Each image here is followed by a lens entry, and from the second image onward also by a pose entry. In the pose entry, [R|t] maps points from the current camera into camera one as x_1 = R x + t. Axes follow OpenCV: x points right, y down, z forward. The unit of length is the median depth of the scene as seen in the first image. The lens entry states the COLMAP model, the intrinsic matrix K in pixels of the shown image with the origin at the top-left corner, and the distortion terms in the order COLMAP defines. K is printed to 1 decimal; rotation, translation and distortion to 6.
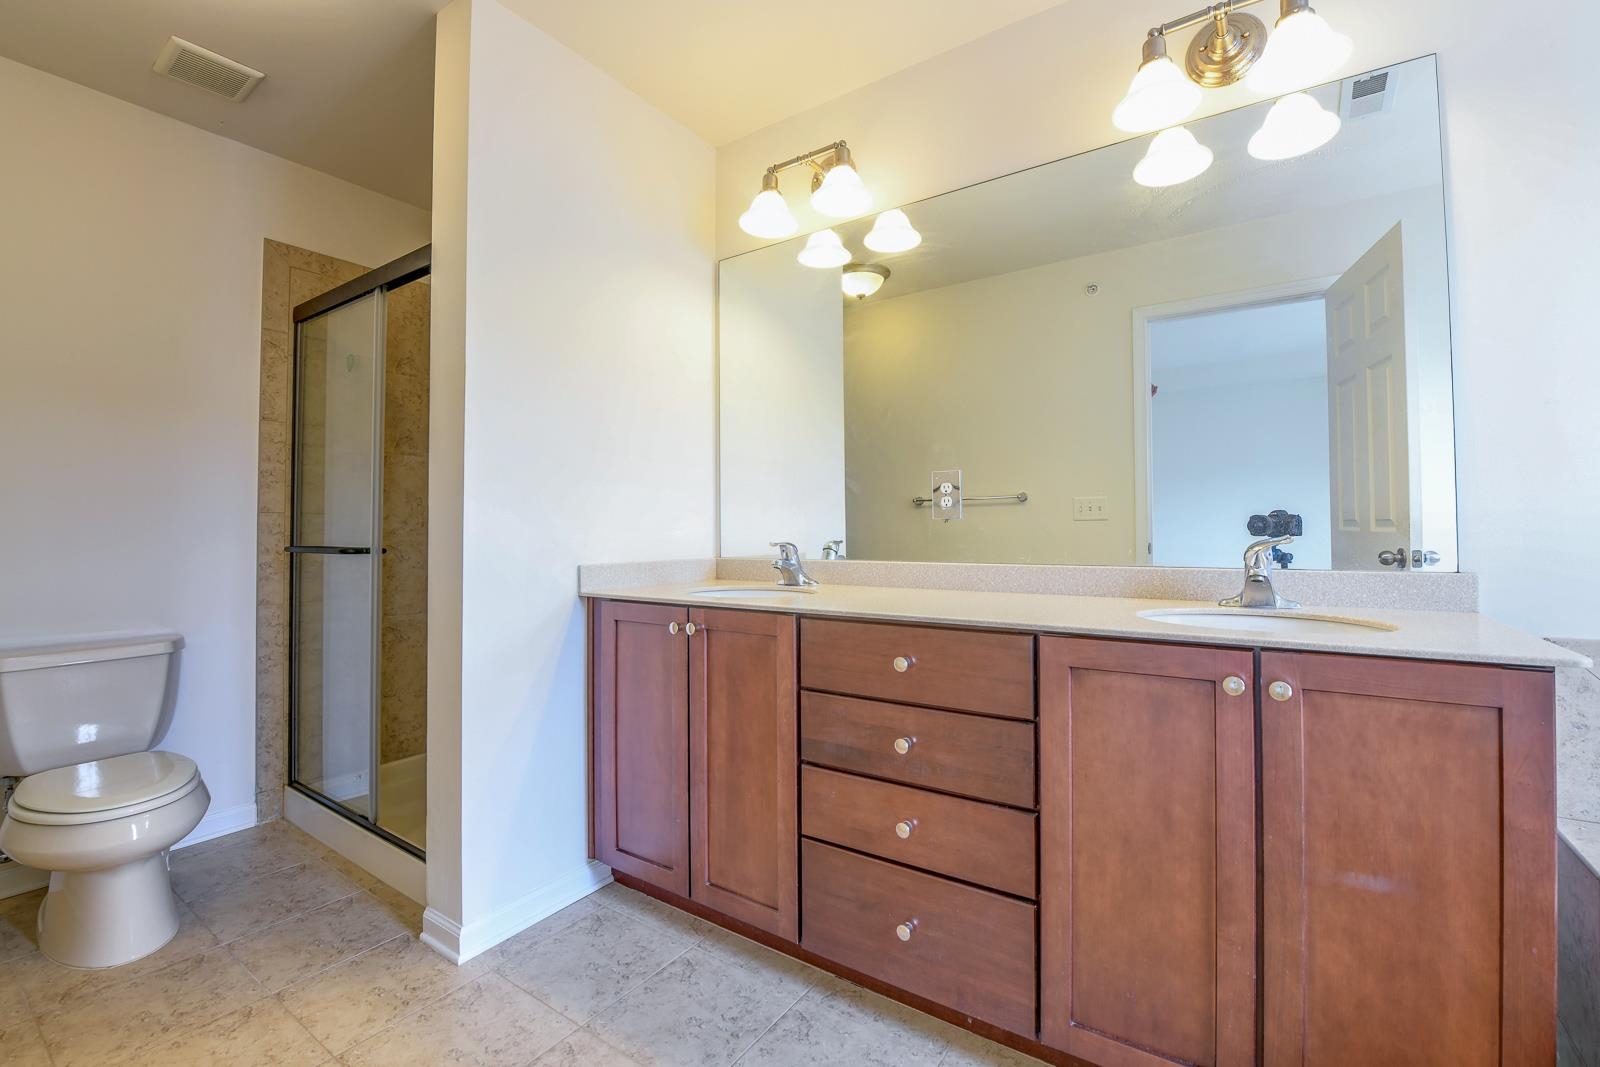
lens RADIAL K [[703.0, 0, 823.2], [0, 703.0, 519.9], [0, 0, 1]] dist [-0.001968, -0.006702]
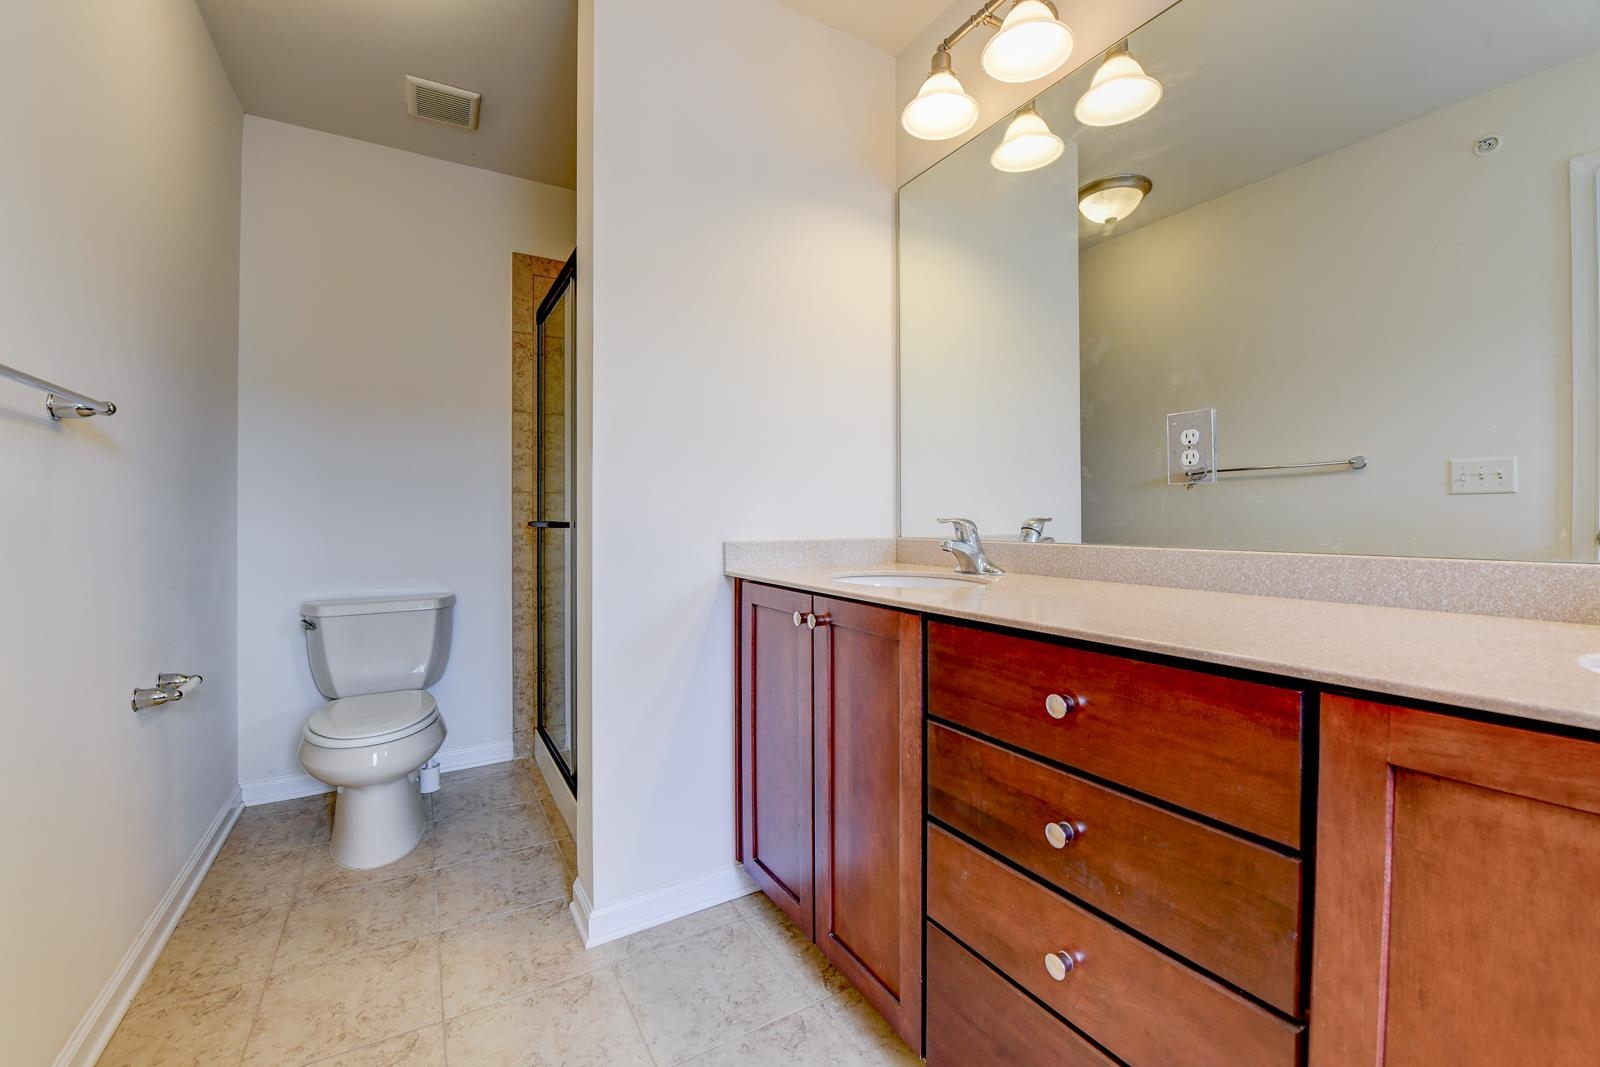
lens RADIAL K [[653.8, 0, 805.1], [0, 653.8, 524.4], [0, 0, 1]] dist [-0.010249, -0.005323]
pose [[0.897780, 0.007571, -0.440379, 0.120884], [0.003753, 0.999684, 0.024837, 0.021062], [0.440428, -0.023951, 0.897469, 0.283146]]
